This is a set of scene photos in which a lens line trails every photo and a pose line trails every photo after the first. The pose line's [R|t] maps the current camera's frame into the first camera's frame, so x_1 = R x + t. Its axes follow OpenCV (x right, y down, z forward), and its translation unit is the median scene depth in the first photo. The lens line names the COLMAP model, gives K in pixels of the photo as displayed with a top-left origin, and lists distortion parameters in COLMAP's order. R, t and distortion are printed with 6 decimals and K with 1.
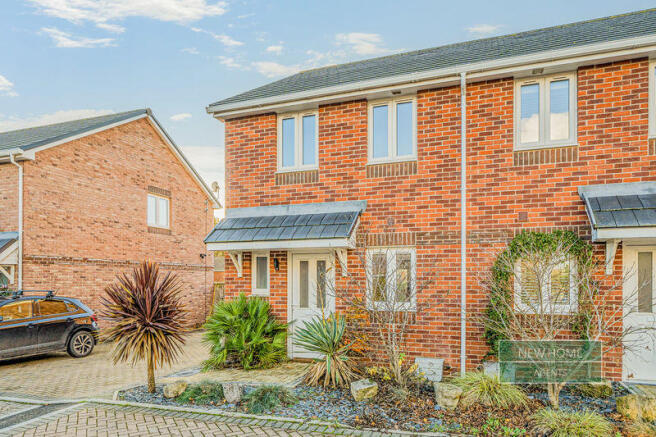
lens RADIAL K [[405.5, 0, 323.3], [0, 405.5, 220.3], [0, 0, 1]] dist [-0.005322, 0.001638]
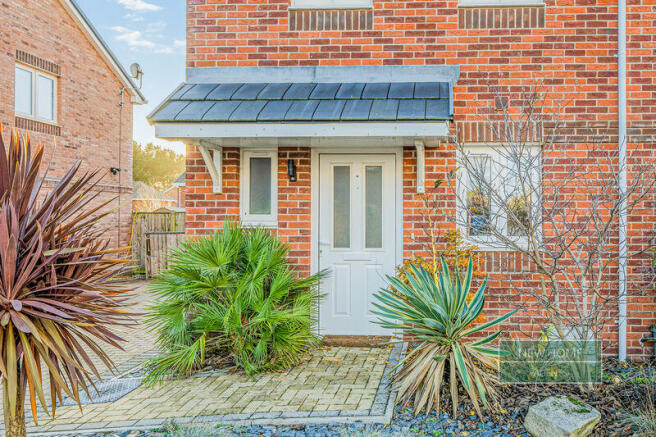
lens RADIAL K [[405.5, 0, 359.4], [0, 405.5, 179.0], [0, 0, 1]] dist [-0.005322, 0.001638]
pose [[0.956710, 0.031434, 0.289339, -0.198619], [-0.047583, 0.997667, 0.048947, 0.093806], [-0.287125, -0.060596, 0.955974, 0.472443]]
